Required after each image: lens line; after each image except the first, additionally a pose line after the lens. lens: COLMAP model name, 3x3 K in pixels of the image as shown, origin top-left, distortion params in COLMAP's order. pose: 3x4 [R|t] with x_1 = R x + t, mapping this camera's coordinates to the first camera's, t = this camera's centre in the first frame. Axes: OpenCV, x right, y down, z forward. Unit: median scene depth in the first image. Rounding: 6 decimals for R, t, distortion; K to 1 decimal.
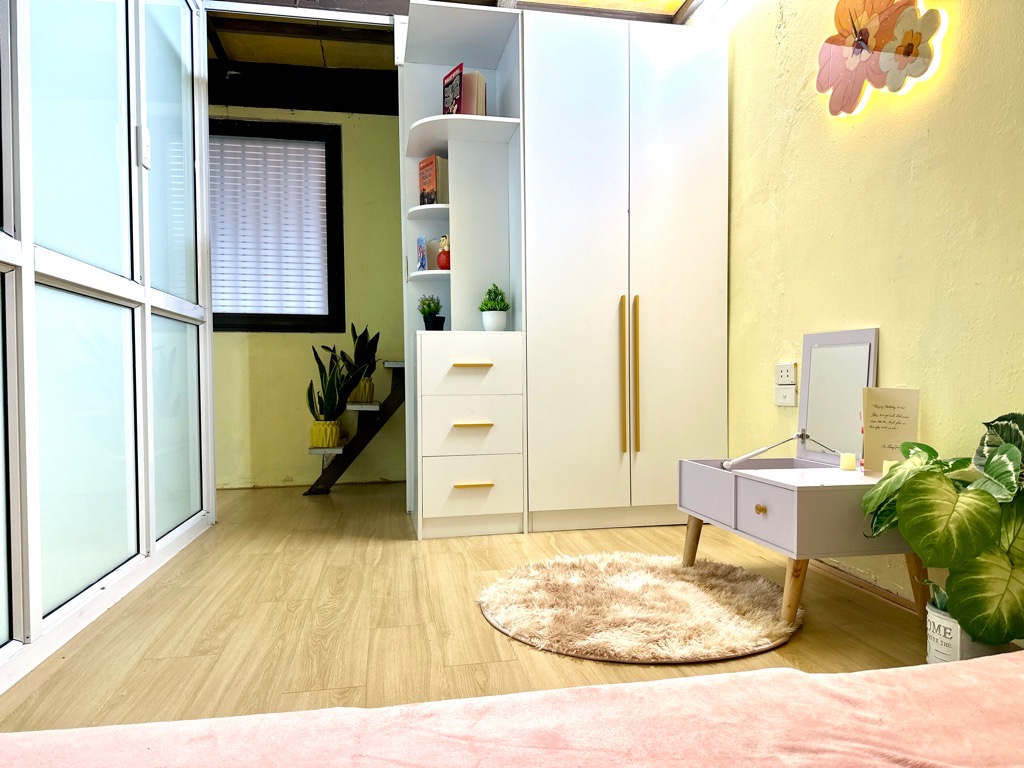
lens RADIAL K [[711.9, 0, 528.6], [0, 711.9, 385.0], [0, 0, 1]] dist [0.035675, -0.000797]
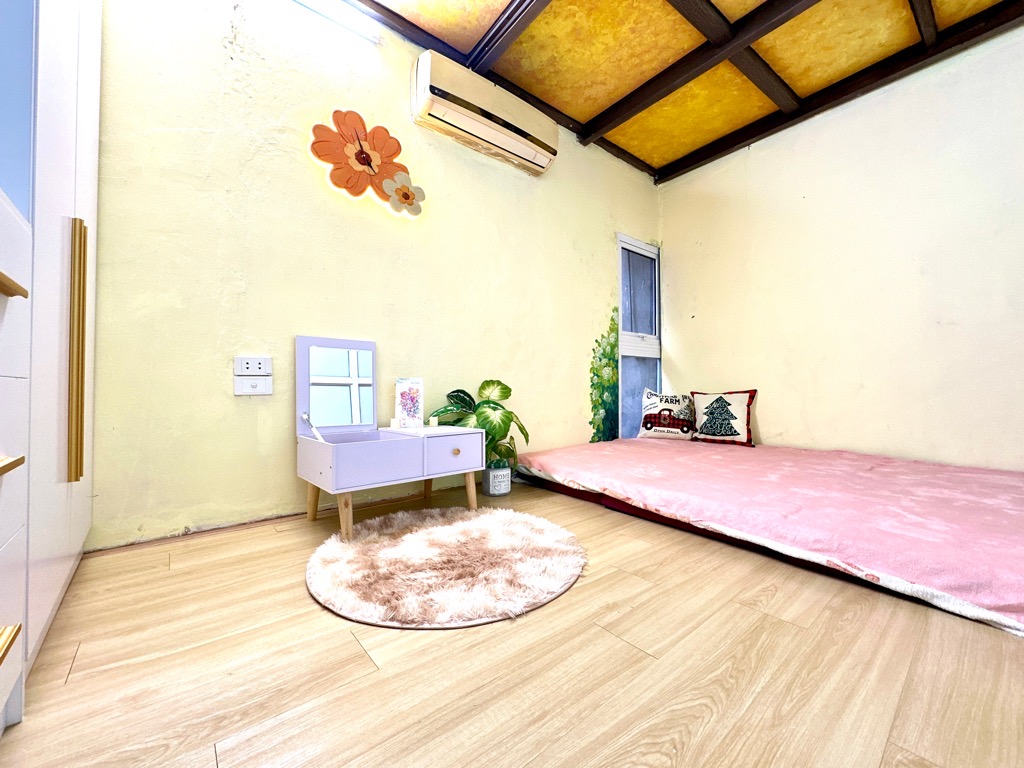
lens RADIAL K [[407.1, 0, 511.5], [0, 407.1, 385.2], [0, 0, 1]] dist [-0.000724, 0.000210]
pose [[-0.473982, 0.017164, 0.880367, -0.531528], [0.016225, 0.999810, -0.010757, 0.037194], [-0.880385, 0.009185, -0.474171, 1.314189]]
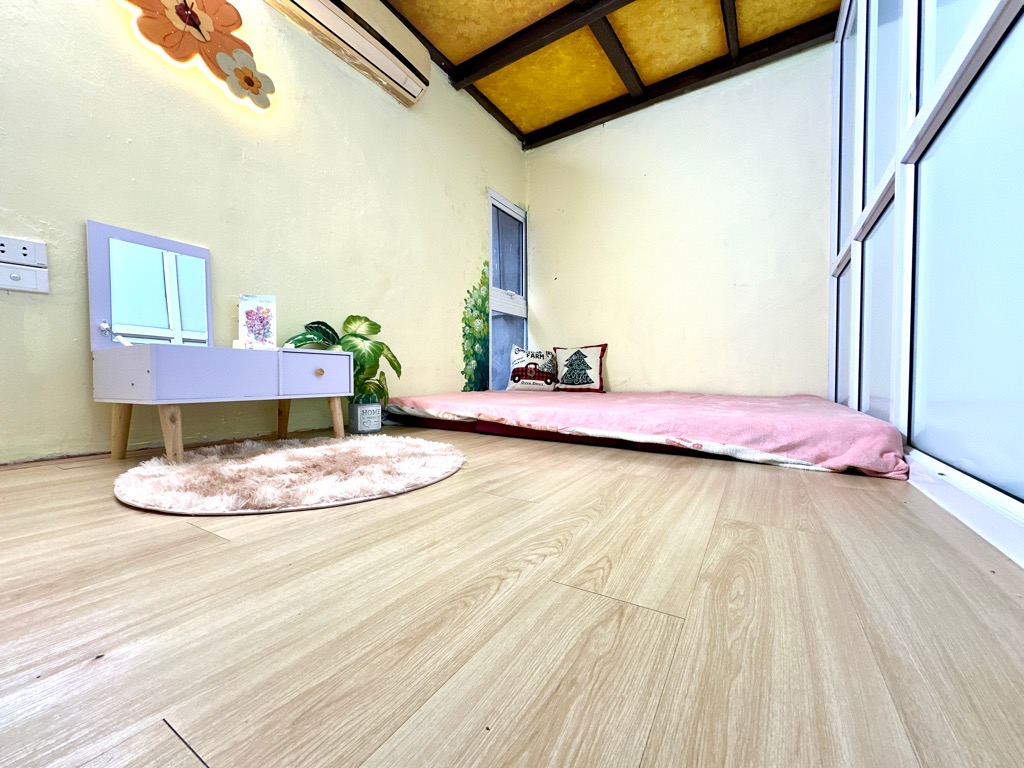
lens RADIAL K [[407.1, 0, 511.5], [0, 407.1, 385.2], [0, 0, 1]] dist [-0.000724, 0.000210]
pose [[-0.730193, -0.005448, 0.683219, -0.507815], [0.014880, 0.999604, 0.023874, 0.184596], [-0.683079, 0.027599, -0.729823, 1.325390]]
